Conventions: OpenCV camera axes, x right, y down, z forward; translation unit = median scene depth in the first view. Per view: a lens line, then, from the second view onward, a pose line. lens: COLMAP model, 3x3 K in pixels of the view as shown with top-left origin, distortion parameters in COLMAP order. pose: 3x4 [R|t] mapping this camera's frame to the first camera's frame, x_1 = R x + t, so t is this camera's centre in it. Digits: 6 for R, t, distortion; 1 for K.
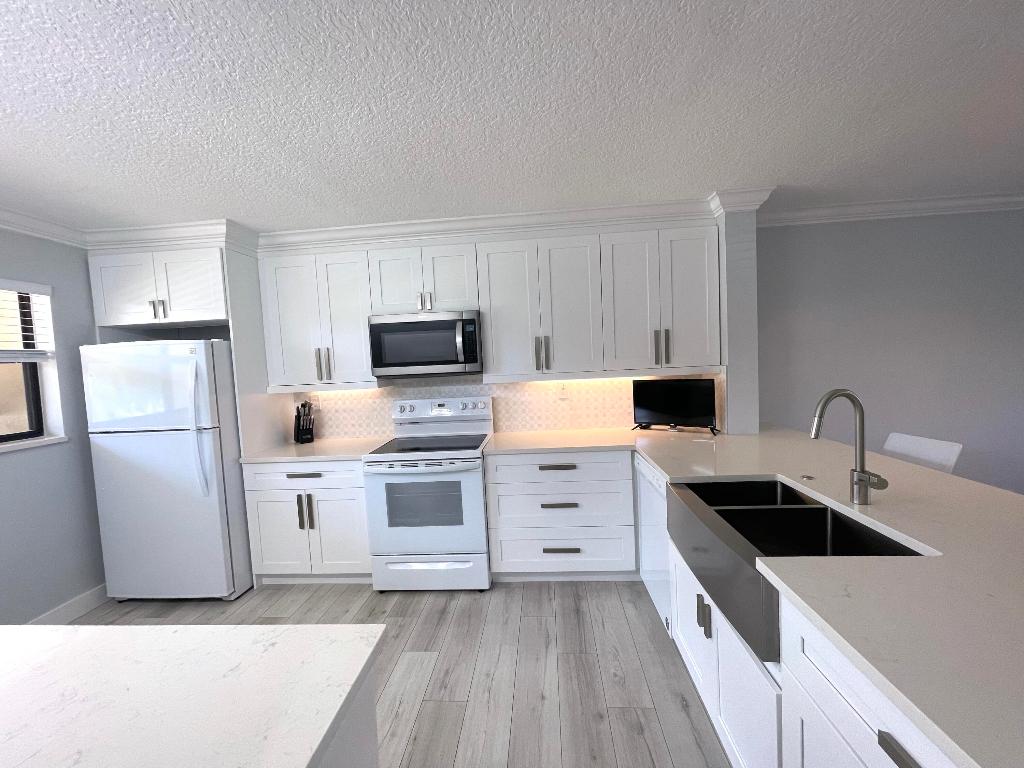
lens RADIAL K [[418.4, 0, 511.2], [0, 418.4, 386.6], [0, 0, 1]] dist [-0.000148, 0.000062]
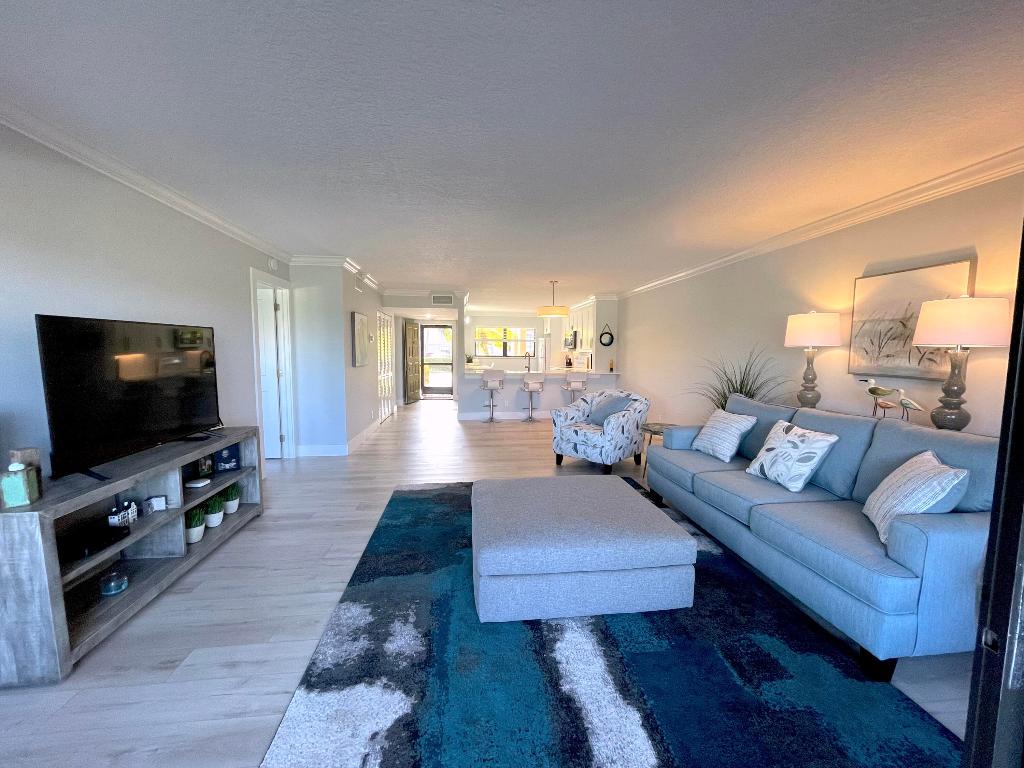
lens RADIAL K [[415.5, 0, 507.2], [0, 415.5, 388.4], [0, 0, 1]] dist [-0.002288, -0.000063]
pose [[0.173690, 0.140944, -0.974662, 3.351753], [-0.078262, 0.988551, 0.129005, -0.108443], [0.981686, 0.053872, 0.182732, -0.178989]]
